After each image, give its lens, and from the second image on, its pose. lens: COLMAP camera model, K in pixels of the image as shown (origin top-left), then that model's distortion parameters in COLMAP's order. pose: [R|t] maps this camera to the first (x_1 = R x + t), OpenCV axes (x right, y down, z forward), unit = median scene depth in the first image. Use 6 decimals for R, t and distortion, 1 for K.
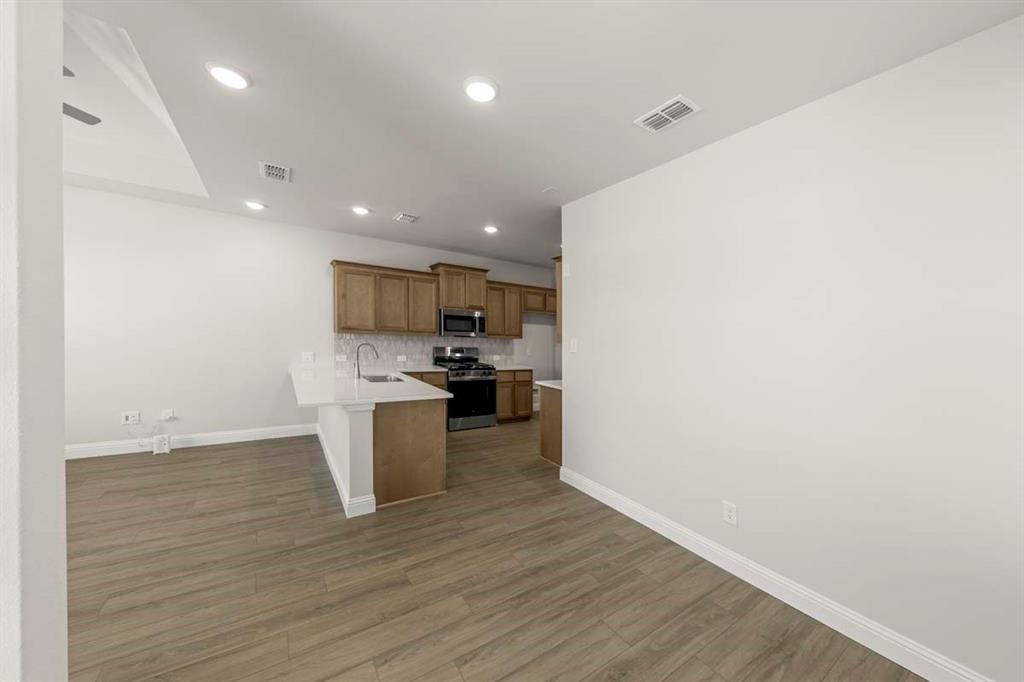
lens RADIAL K [[361.0, 0, 531.4], [0, 361.0, 338.7], [0, 0, 1]] dist [0.000609, -0.000506]
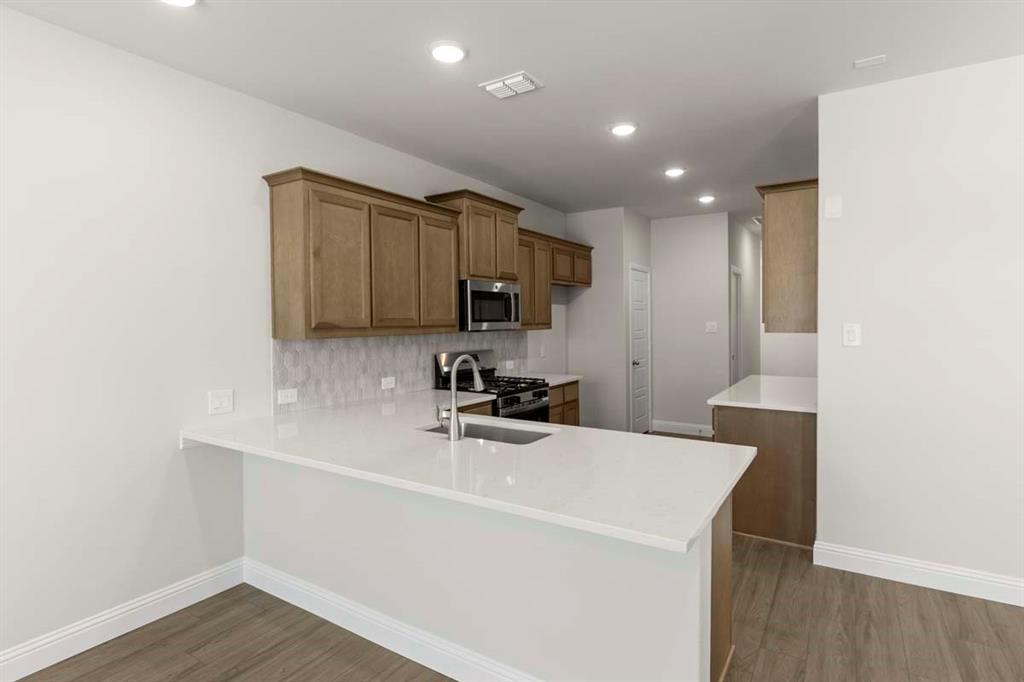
lens RADIAL K [[513.1, 0, 532.4], [0, 513.1, 335.1], [0, 0, 1]] dist [-0.004689, -0.001022]
pose [[0.918388, -0.057891, 0.391423, -0.526394], [0.047731, 0.998224, 0.035644, -0.029772], [-0.392791, -0.014052, 0.919520, 0.333147]]
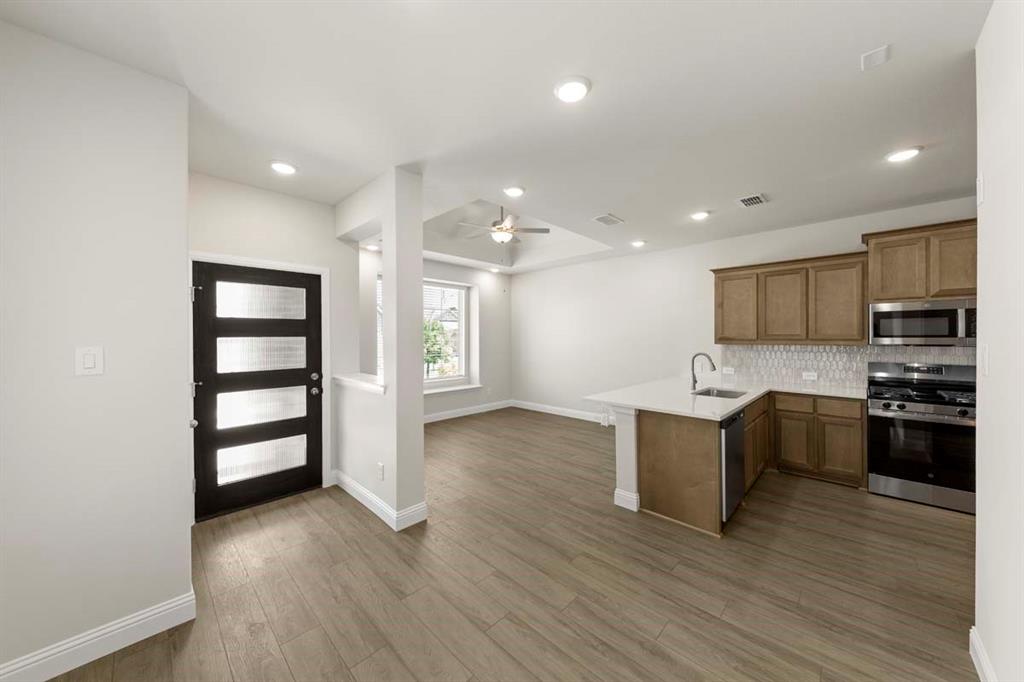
lens RADIAL K [[361.0, 0, 501.5], [0, 361.0, 358.2], [0, 0, 1]] dist [0.000609, -0.000506]
pose [[0.169085, 0.016850, -0.985457, 0.330807], [-0.001757, 0.999857, 0.016795, 0.007014], [0.985600, -0.001108, 0.169090, 0.265046]]
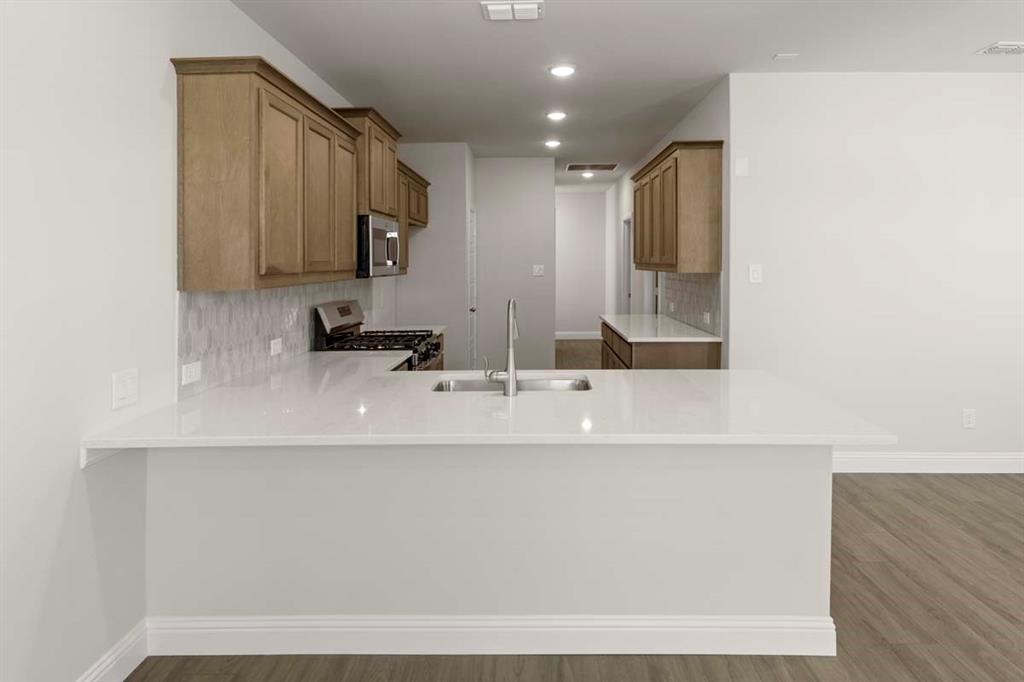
lens RADIAL K [[577.5, 0, 530.9], [0, 577.5, 267.6], [0, 0, 1]] dist [0.003541, -0.008710]
pose [[0.597533, -0.054504, 0.799990, -0.792962], [0.044474, 0.998404, 0.034803, -0.042146], [-0.800610, 0.014783, 0.599003, 0.504152]]
